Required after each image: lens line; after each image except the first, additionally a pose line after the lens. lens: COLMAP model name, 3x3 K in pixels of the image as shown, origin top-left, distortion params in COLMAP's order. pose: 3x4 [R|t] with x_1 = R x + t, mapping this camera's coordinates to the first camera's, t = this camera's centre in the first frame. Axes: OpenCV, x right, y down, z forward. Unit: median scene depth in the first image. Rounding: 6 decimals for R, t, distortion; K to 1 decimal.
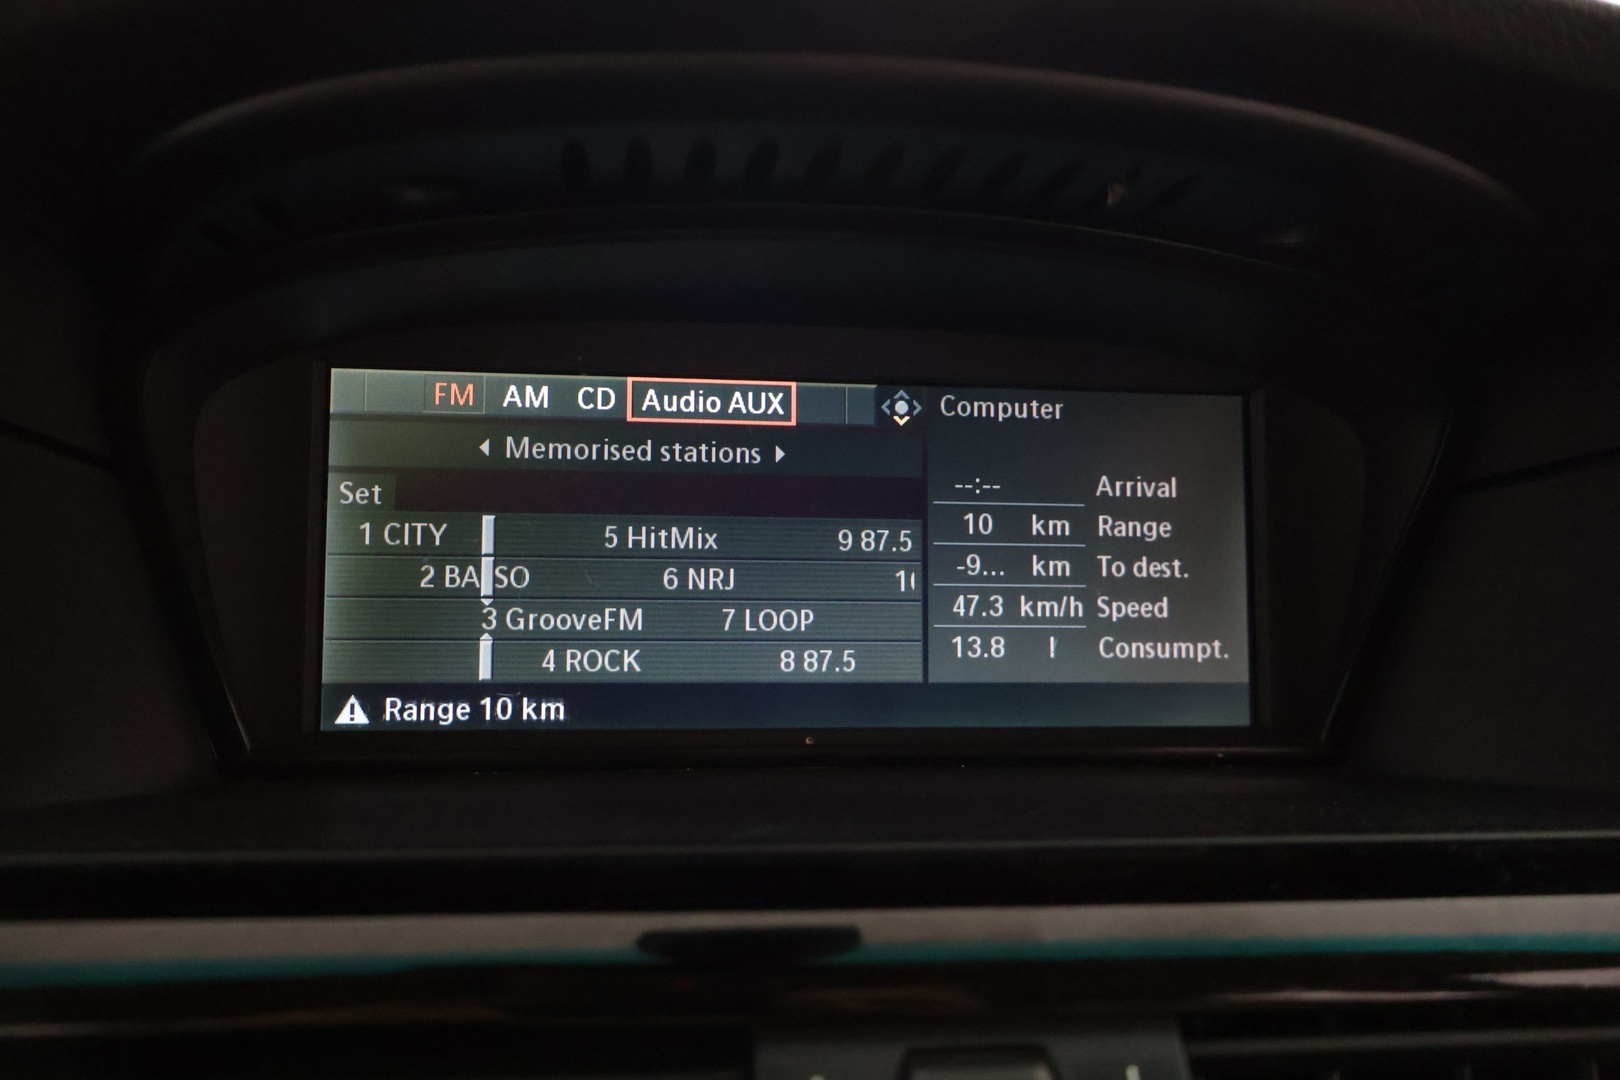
lens RADIAL K [[1360.0, 0, 812.5], [0, 1360.0, 540.3], [0, 0, 1]] dist [0.005421, 0.000083]
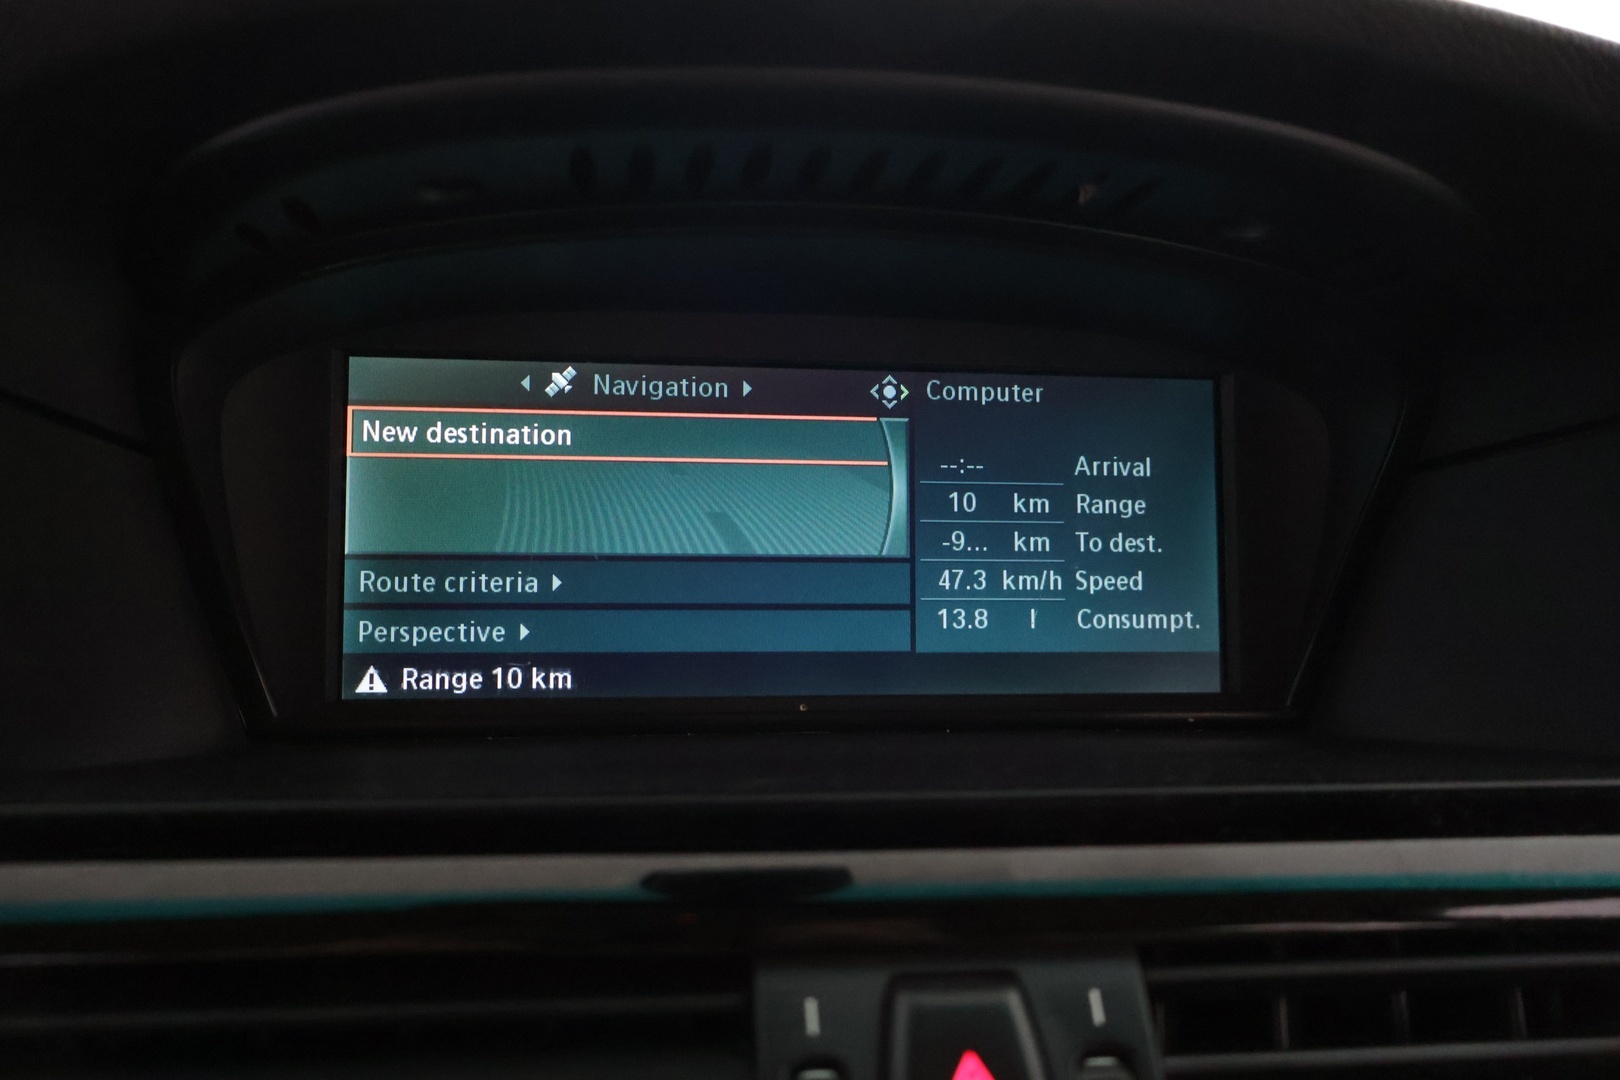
lens RADIAL K [[1360.0, 0, 812.0], [0, 1360.0, 535.6], [0, 0, 1]] dist [0.005421, 0.000083]
pose [[0.999988, -0.003307, 0.003480, 0.001332], [0.003271, 0.999941, 0.010362, 0.002782], [-0.003514, -0.010350, 0.999940, -0.058071]]
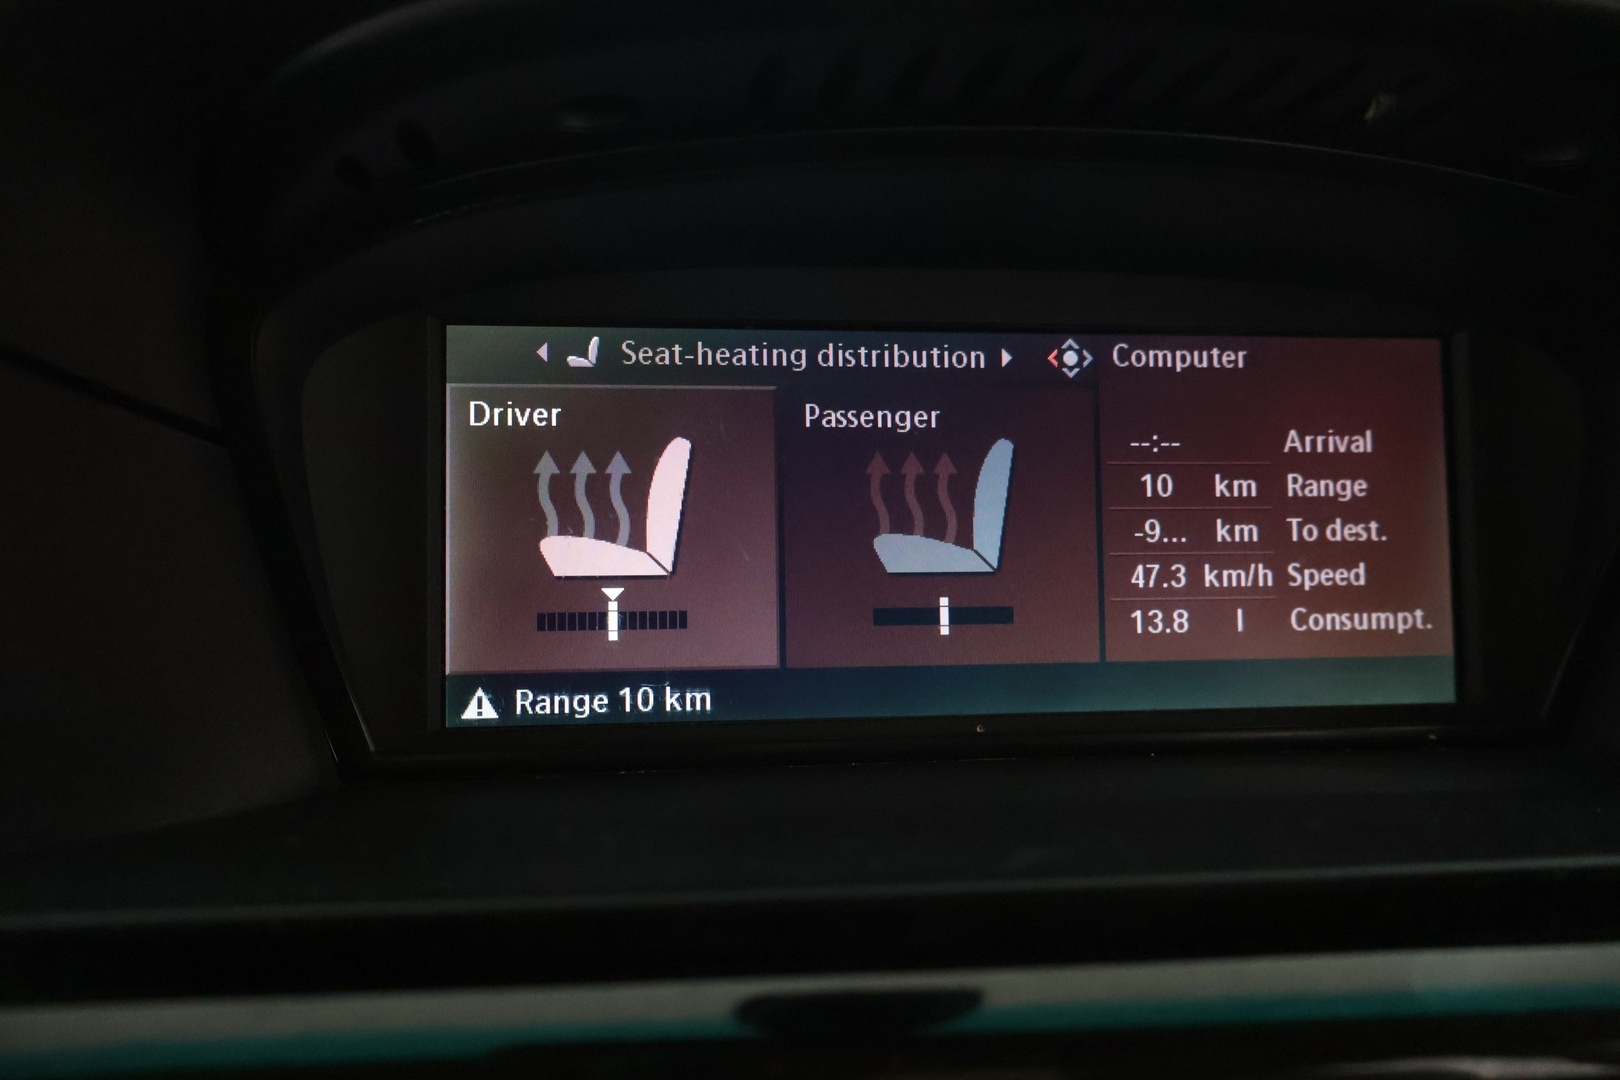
lens RADIAL K [[1360.0, 0, 822.5], [0, 1360.0, 518.4], [0, 0, 1]] dist [0.005421, 0.000083]
pose [[0.999849, -0.015643, -0.007546, -0.100052], [0.015801, 0.999649, 0.021280, -0.013791], [0.007210, -0.021396, 0.999745, 0.099081]]
